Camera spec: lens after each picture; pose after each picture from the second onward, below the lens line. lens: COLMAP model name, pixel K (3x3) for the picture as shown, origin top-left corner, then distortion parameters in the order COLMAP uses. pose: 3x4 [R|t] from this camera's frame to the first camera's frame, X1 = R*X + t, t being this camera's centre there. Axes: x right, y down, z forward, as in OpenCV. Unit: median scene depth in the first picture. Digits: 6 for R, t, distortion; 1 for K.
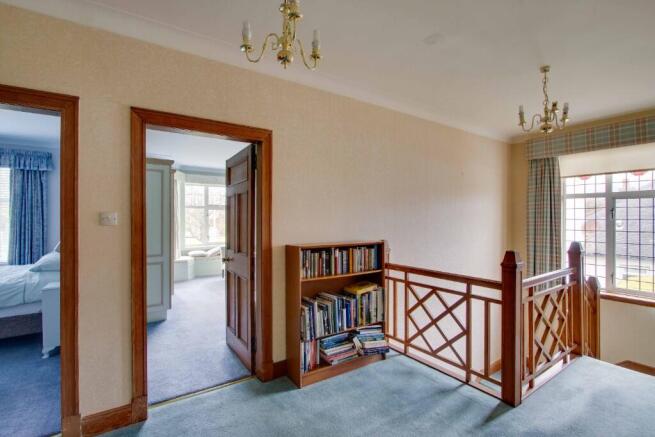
lens RADIAL K [[306.9, 0, 315.1], [0, 306.9, 218.7], [0, 0, 1]] dist [-0.011110, 0.000444]
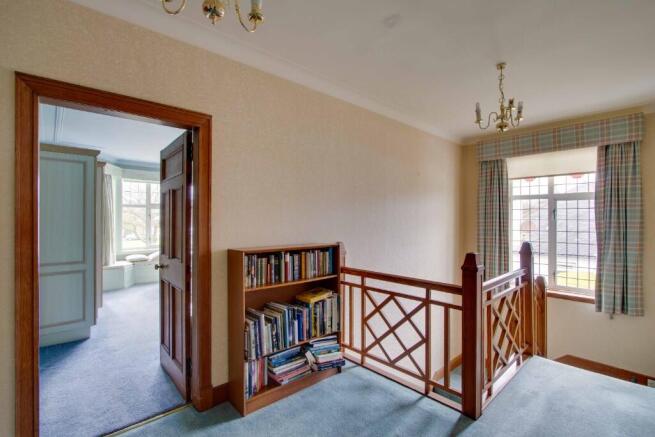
lens RADIAL K [[306.9, 0, 322.6], [0, 306.9, 219.2], [0, 0, 1]] dist [-0.011110, 0.000444]
pose [[0.986895, 0.000979, 0.161362, 0.025100], [-0.000939, 1.000000, -0.000323, 0.001084], [-0.161362, 0.000168, 0.986895, 0.096976]]
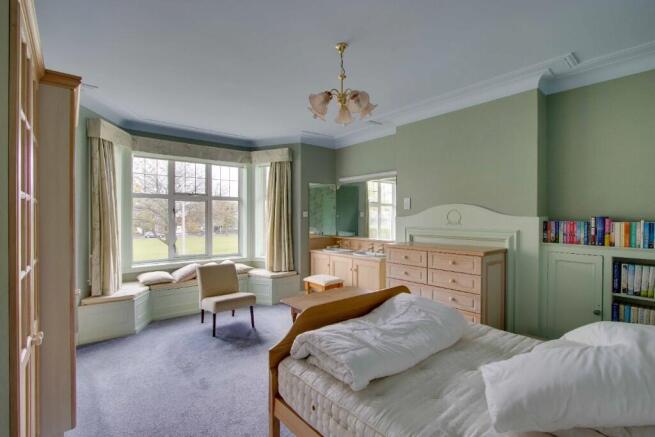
lens RADIAL K [[306.9, 0, 327.8], [0, 306.9, 218.4], [0, 0, 1]] dist [-0.011110, 0.000444]
pose [[0.991471, 0.000163, 0.130330, -0.447858], [-0.000863, 0.999986, 0.005314, 0.004019], [-0.130327, -0.005382, 0.991456, 1.267320]]
